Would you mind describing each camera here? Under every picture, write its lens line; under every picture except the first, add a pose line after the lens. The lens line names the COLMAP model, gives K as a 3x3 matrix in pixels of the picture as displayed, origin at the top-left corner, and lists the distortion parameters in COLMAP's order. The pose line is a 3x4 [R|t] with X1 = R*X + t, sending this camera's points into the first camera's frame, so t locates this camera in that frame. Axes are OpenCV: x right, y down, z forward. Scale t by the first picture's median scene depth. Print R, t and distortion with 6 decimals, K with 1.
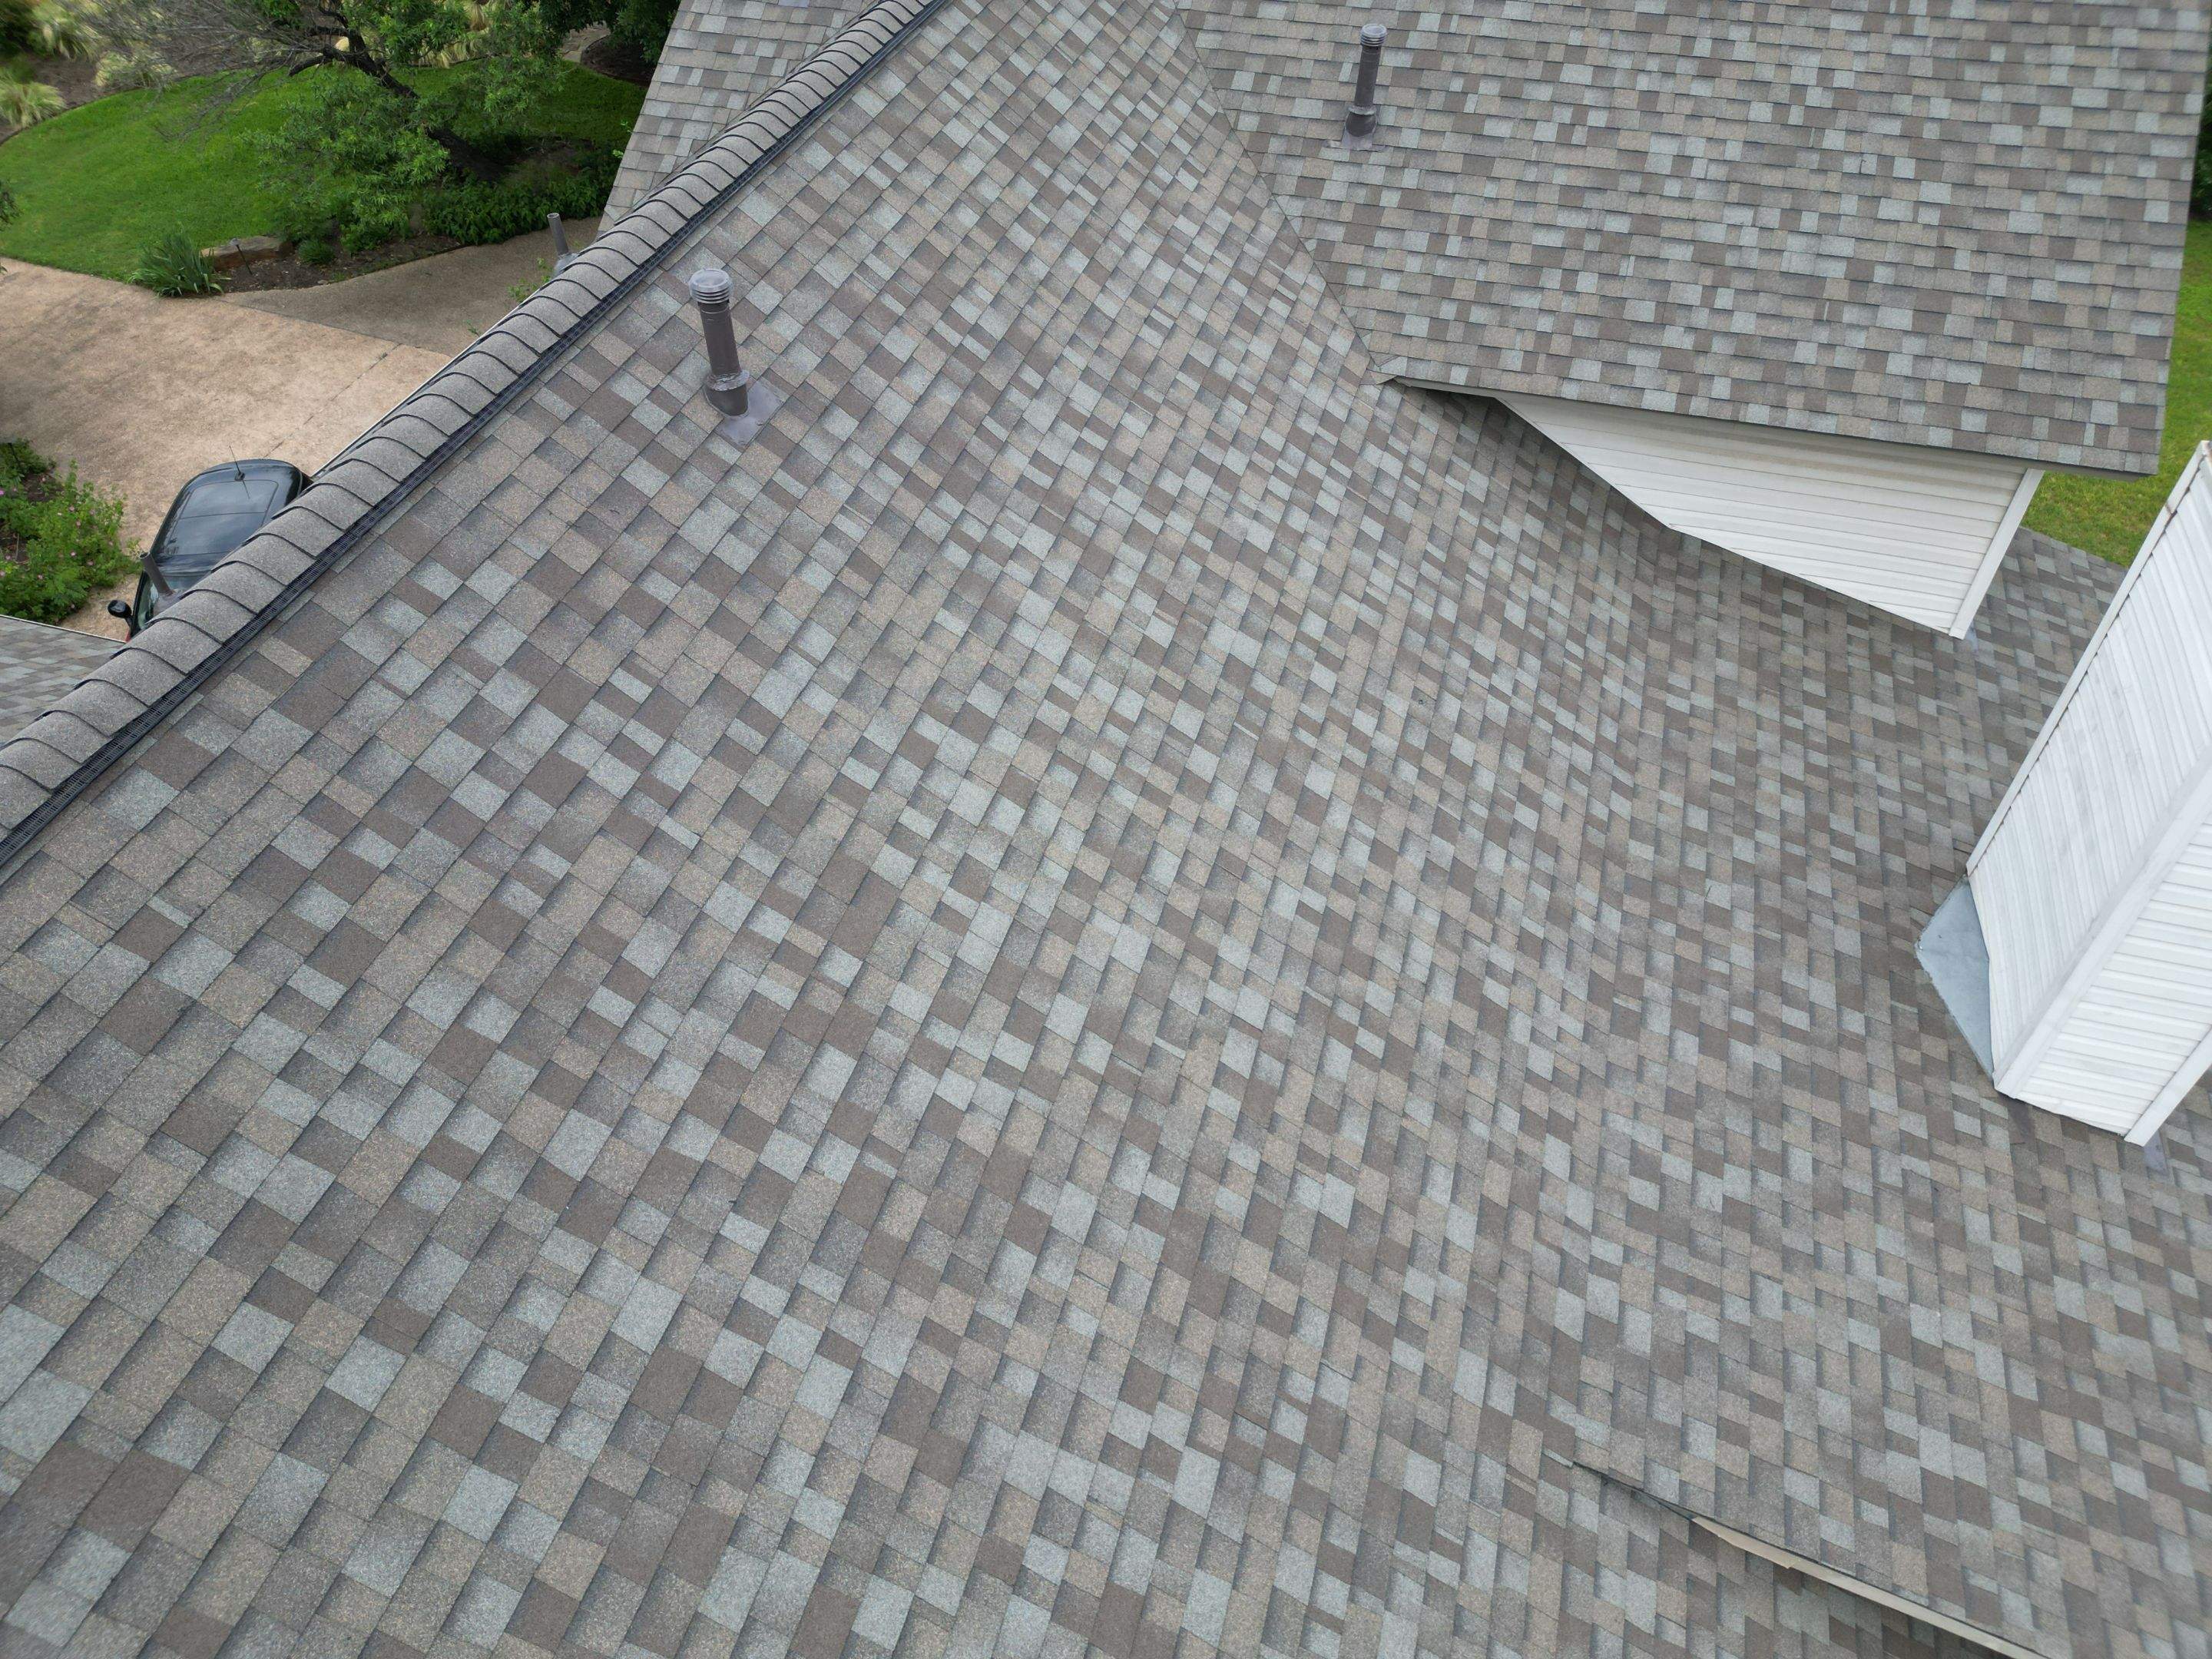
lens RADIAL K [[1548.0, 0, 1102.0], [0, 1548.0, 827.1], [0, 0, 1]] dist [0.073050, -0.074466]
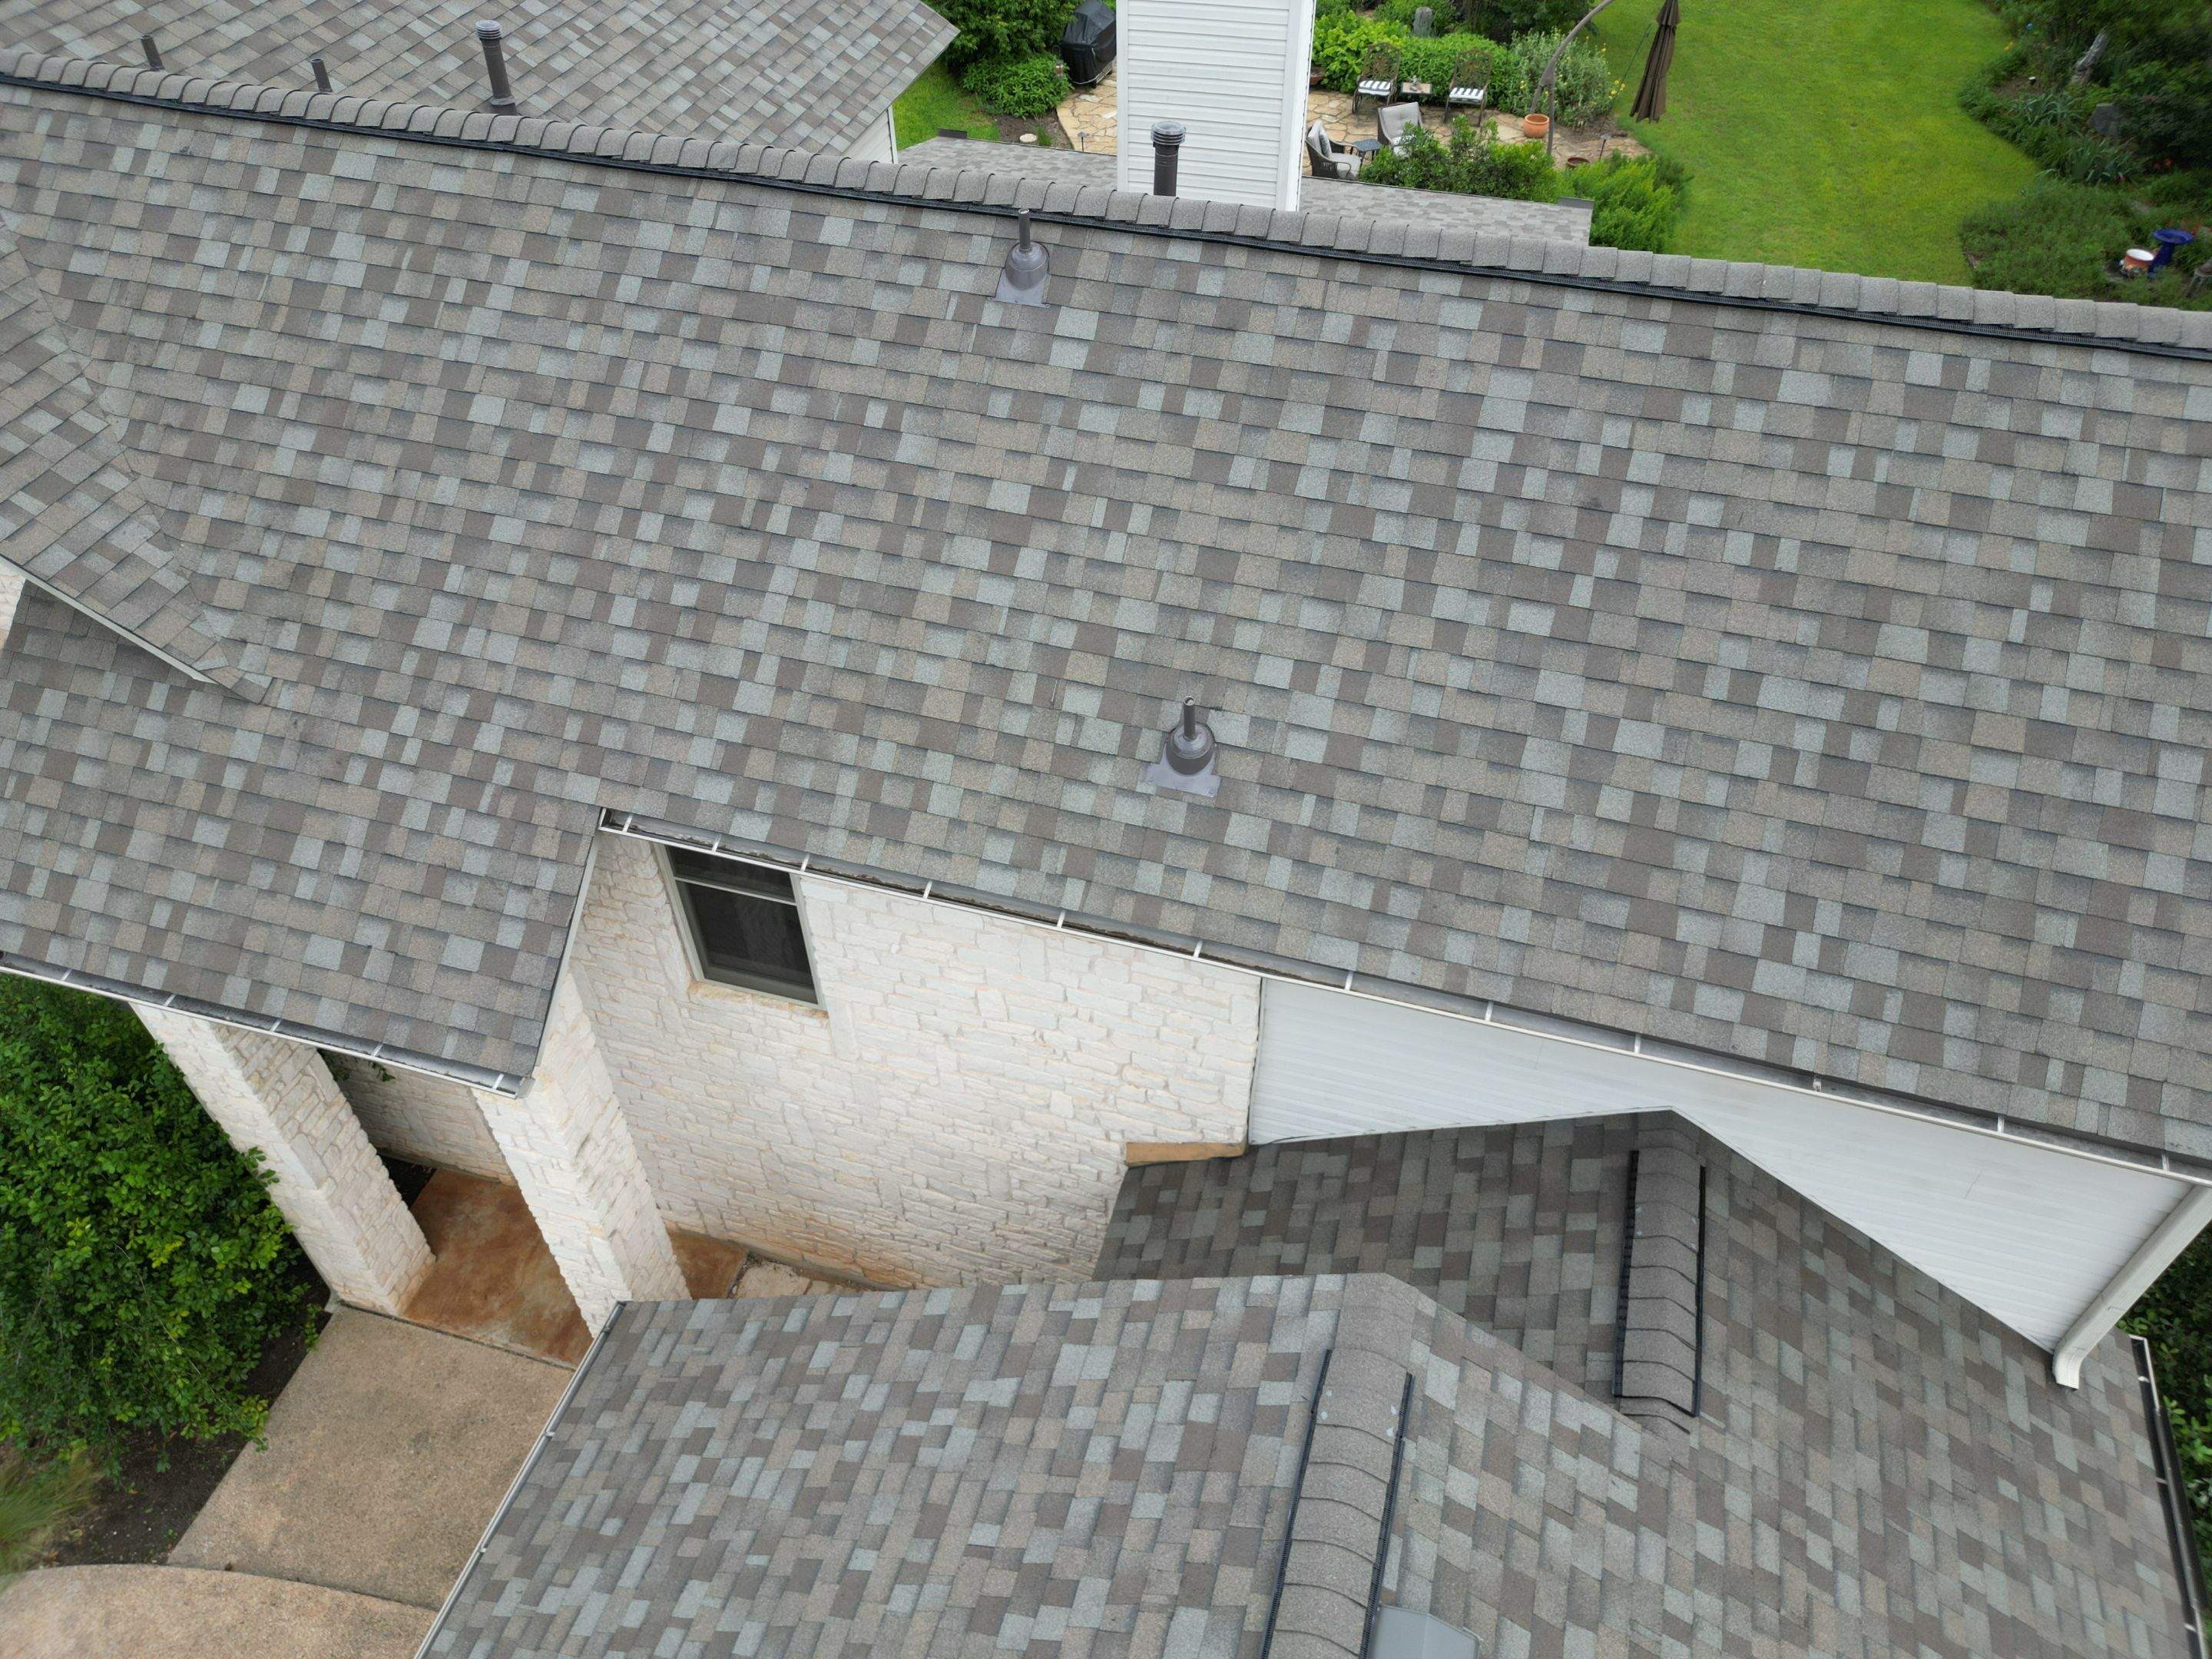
lens RADIAL K [[1548.0, 0, 1101.0], [0, 1548.0, 829.6], [0, 0, 1]] dist [0.073050, -0.074466]
pose [[-0.005783, -0.705299, 0.708886, -1.398702], [0.718575, 0.490063, 0.493445, -0.668902], [-0.695425, 0.512241, 0.503977, 0.641794]]
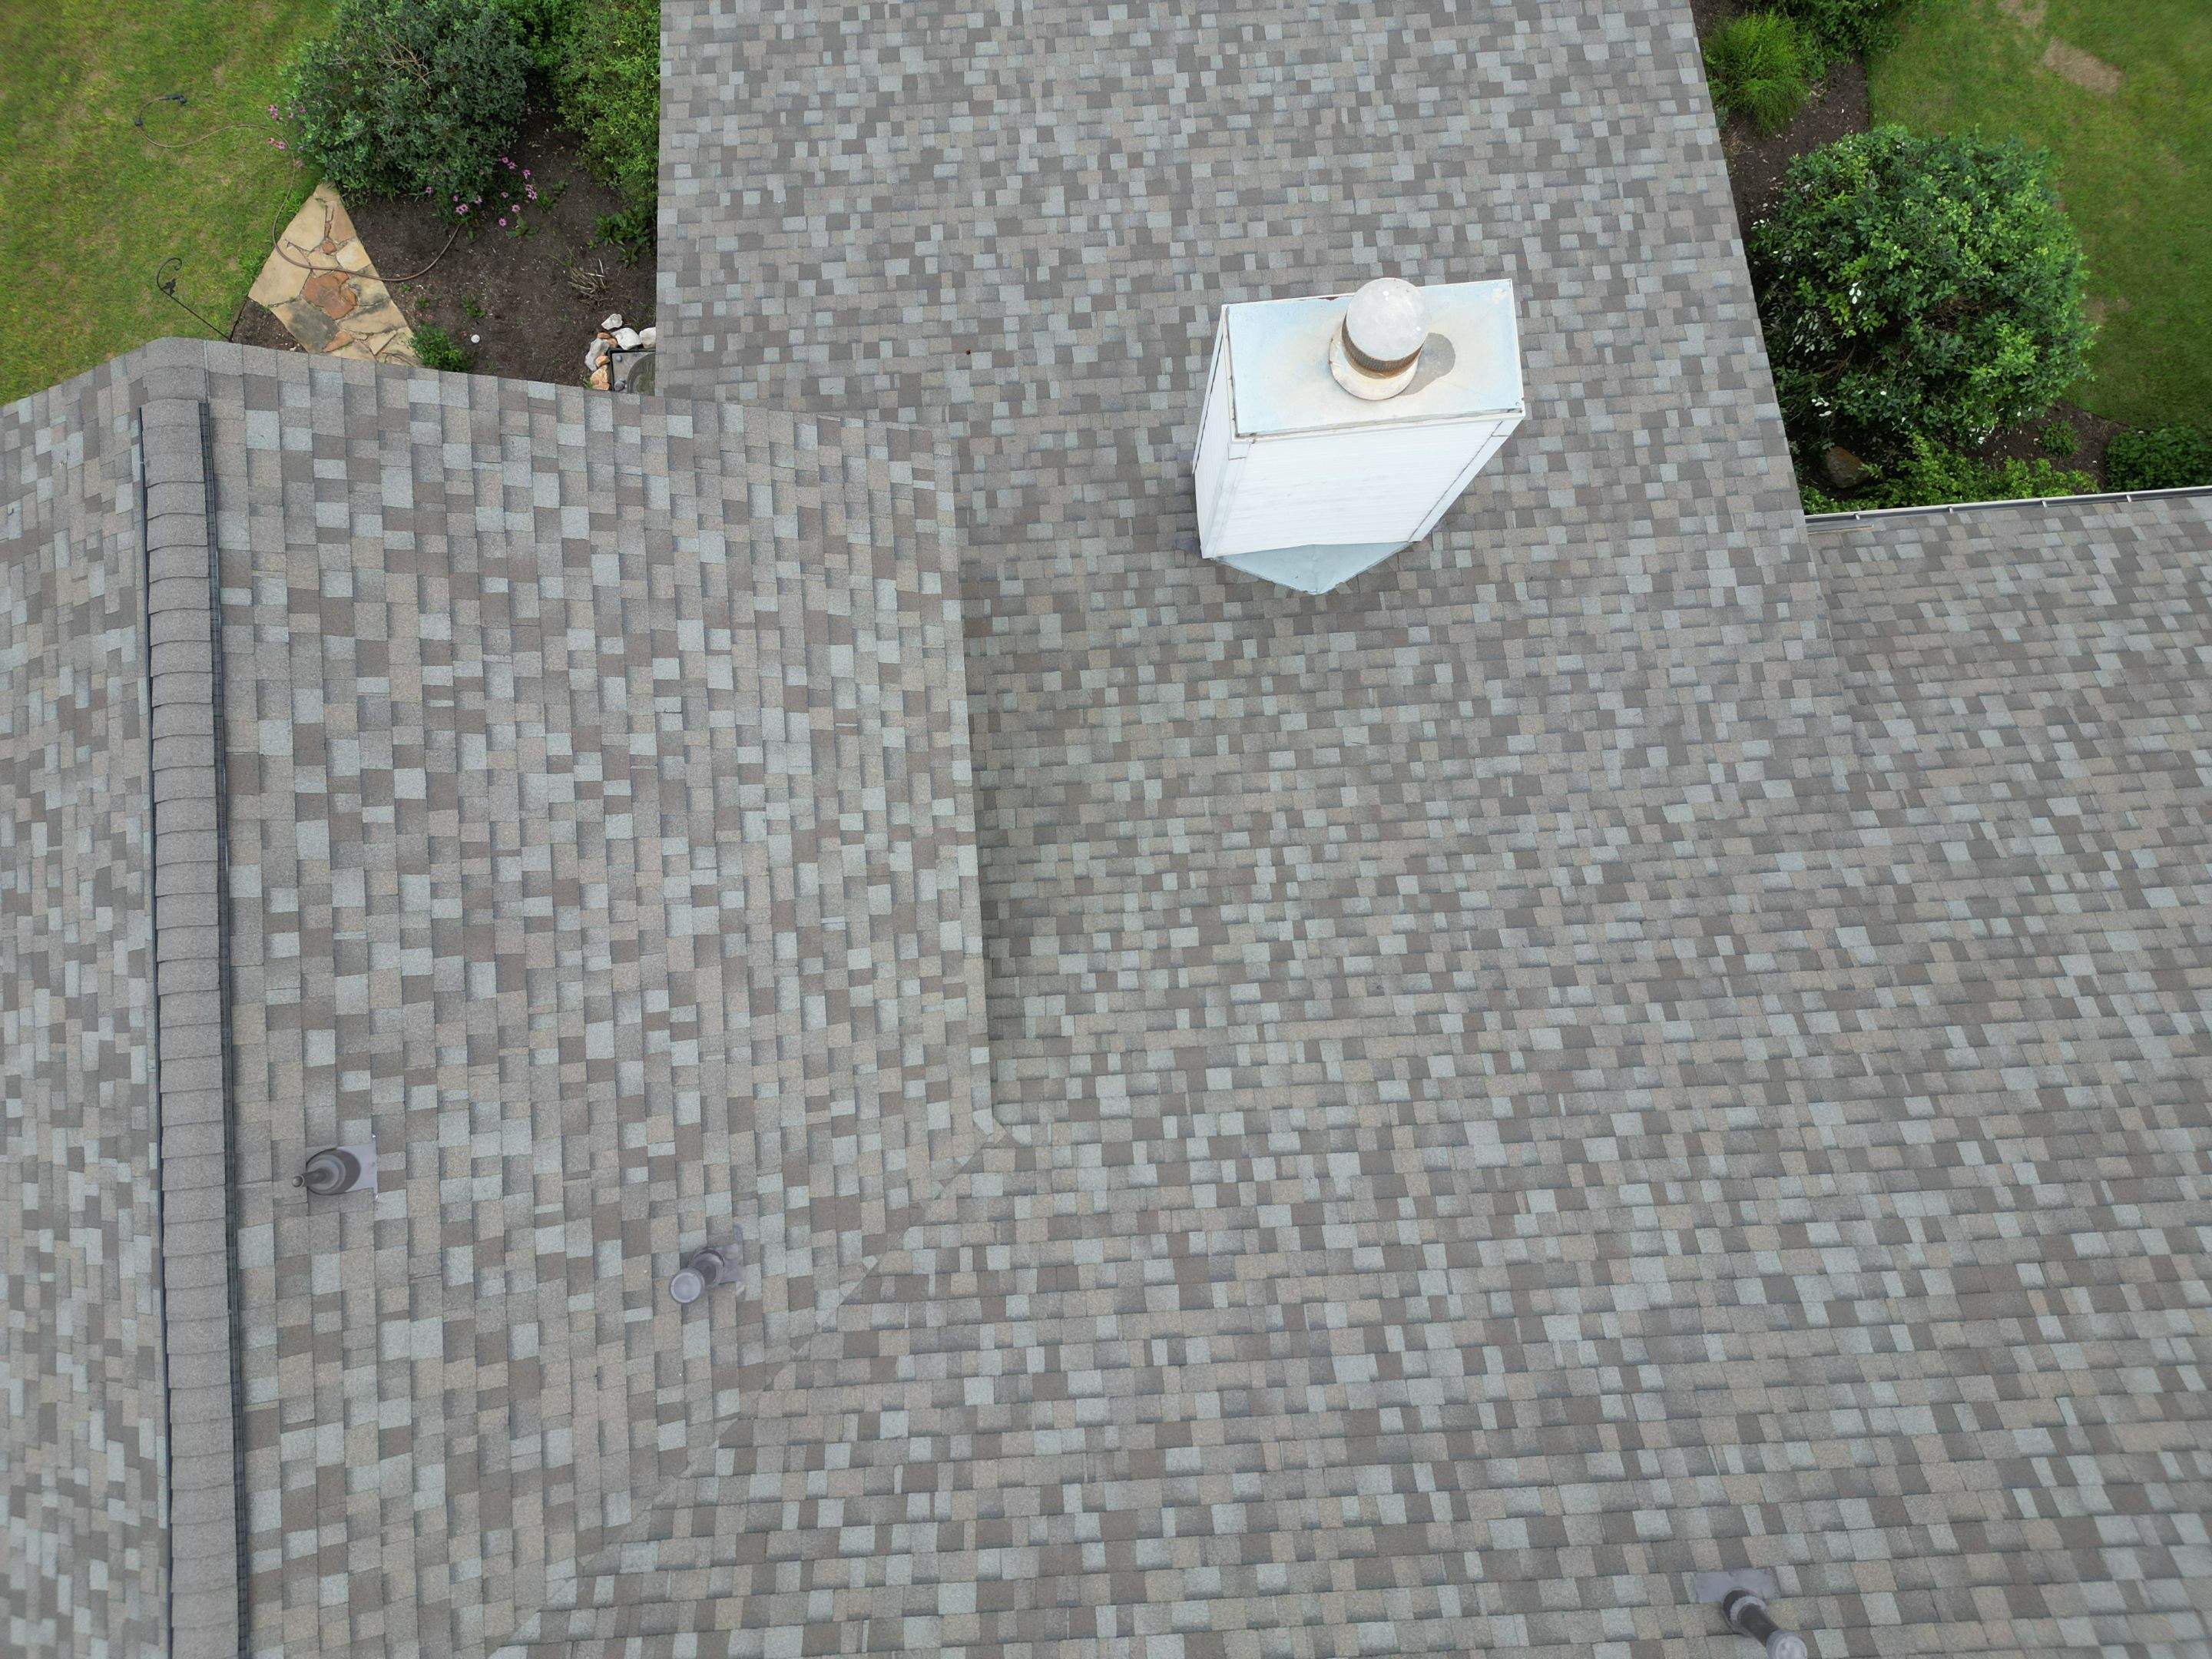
lens RADIAL K [[1548.0, 0, 1101.5], [0, 1548.0, 832.8], [0, 0, 1]] dist [0.073050, -0.074466]
pose [[-0.351230, -0.933786, 0.068423, 0.375006], [0.672123, -0.200582, 0.712753, -1.277563], [-0.651834, 0.296329, 0.698070, 0.318807]]
